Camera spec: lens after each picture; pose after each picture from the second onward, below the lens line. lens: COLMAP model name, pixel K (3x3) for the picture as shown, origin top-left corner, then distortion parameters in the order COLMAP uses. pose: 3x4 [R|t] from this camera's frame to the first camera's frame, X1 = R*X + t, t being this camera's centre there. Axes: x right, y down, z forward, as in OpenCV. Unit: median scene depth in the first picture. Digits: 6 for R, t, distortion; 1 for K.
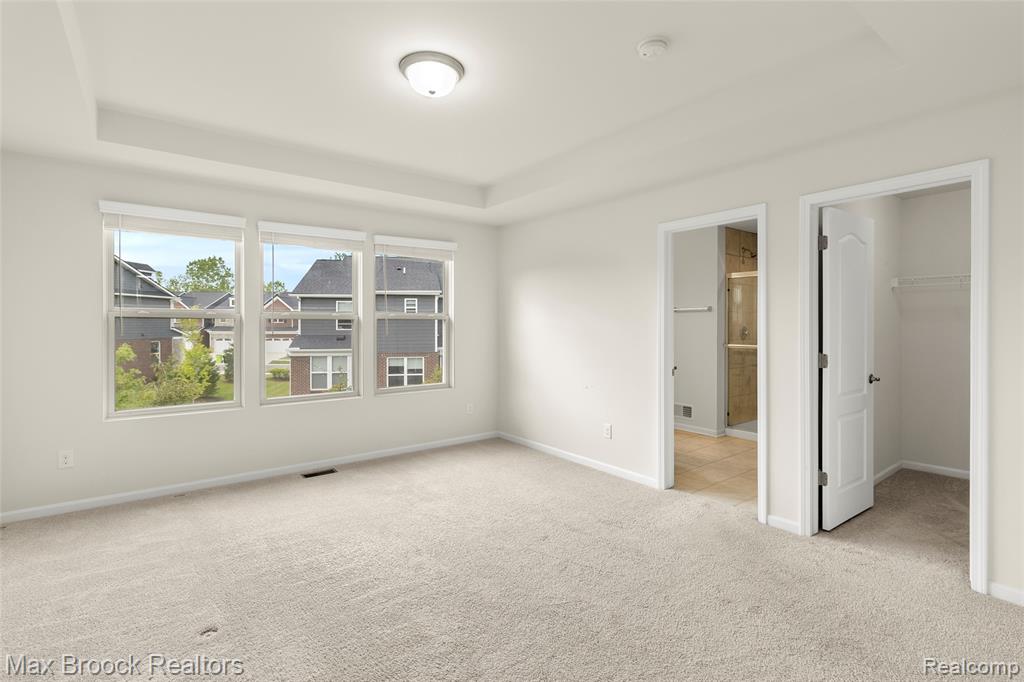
lens RADIAL K [[476.3, 0, 504.2], [0, 476.3, 325.1], [0, 0, 1]] dist [0.000422, -0.001578]
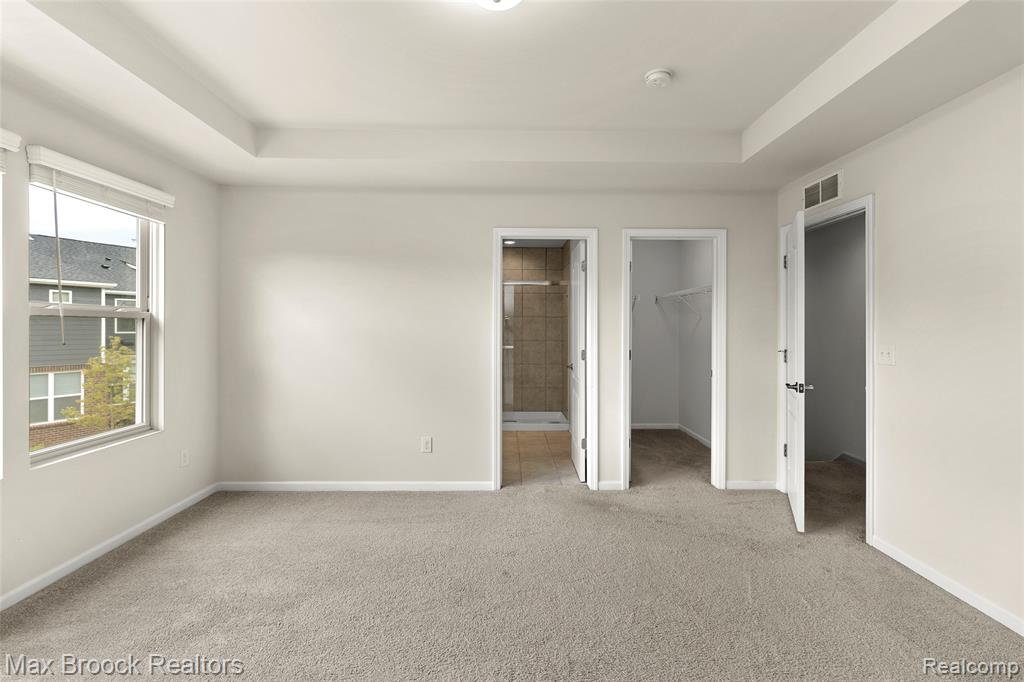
lens RADIAL K [[476.3, 0, 507.4], [0, 476.3, 336.7], [0, 0, 1]] dist [0.000422, -0.001578]
pose [[0.584401, -0.012636, 0.811366, -0.343963], [-0.001795, 0.999856, 0.016865, 0.000227], [-0.811463, -0.011312, 0.584294, 0.279705]]
